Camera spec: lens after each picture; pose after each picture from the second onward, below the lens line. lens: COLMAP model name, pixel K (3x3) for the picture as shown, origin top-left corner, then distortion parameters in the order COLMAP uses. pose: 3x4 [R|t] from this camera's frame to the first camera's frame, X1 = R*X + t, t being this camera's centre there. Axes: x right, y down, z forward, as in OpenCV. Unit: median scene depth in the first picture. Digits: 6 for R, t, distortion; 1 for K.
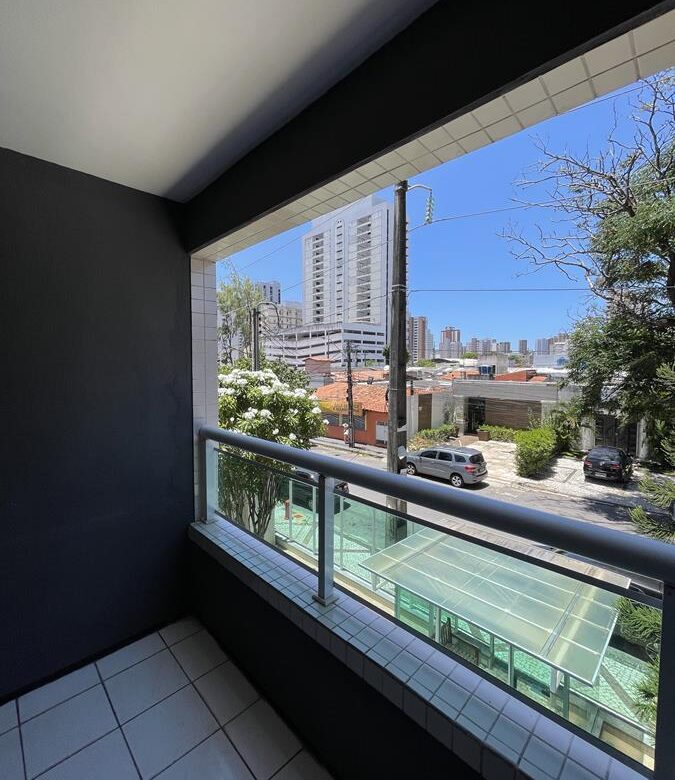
lens RADIAL K [[360.8, 0, 338.5], [0, 360.8, 382.8], [0, 0, 1]] dist [-0.002750, -0.000607]
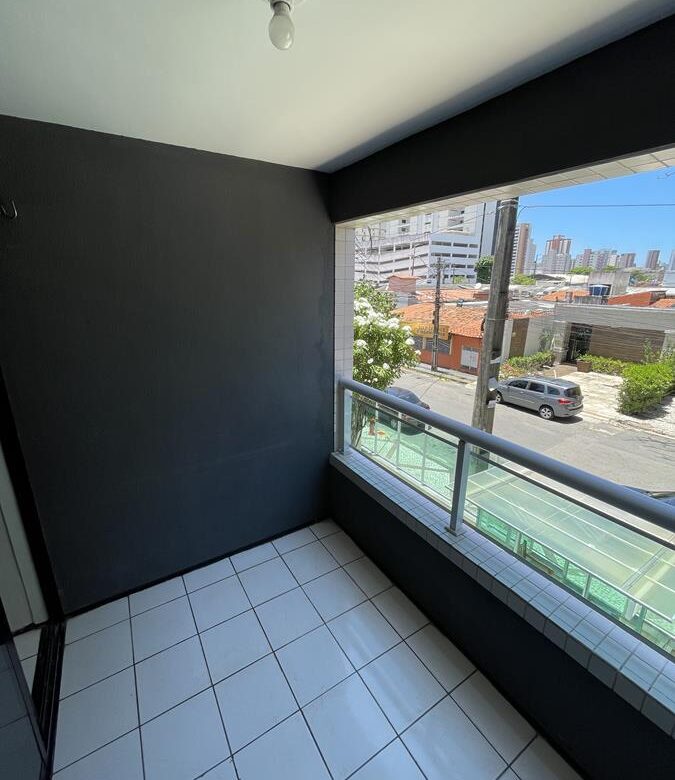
lens RADIAL K [[360.8, 0, 339.9], [0, 360.8, 383.6], [0, 0, 1]] dist [-0.002750, -0.000607]
pose [[0.976800, 0.061696, -0.205076, -0.016848], [-0.013290, 0.973222, 0.229485, -0.016654], [0.213743, -0.221435, 0.951462, -0.015302]]
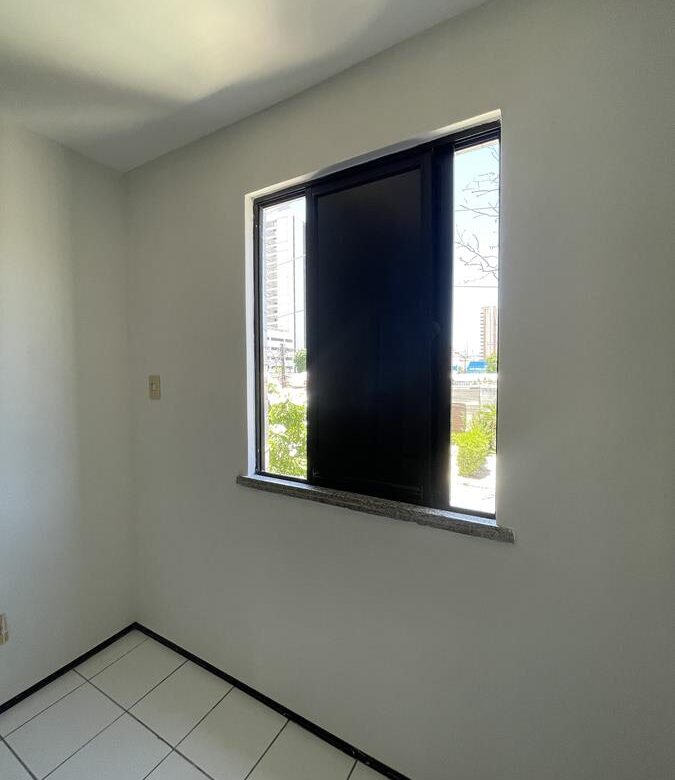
lens RADIAL K [[360.8, 0, 338.7], [0, 360.8, 383.0], [0, 0, 1]] dist [-0.002750, -0.000607]
pose [[0.962448, -0.014988, 0.271051, -0.114560], [0.020488, 0.999637, -0.017473, 0.002059], [-0.270691, 0.022371, 0.962406, 0.097641]]
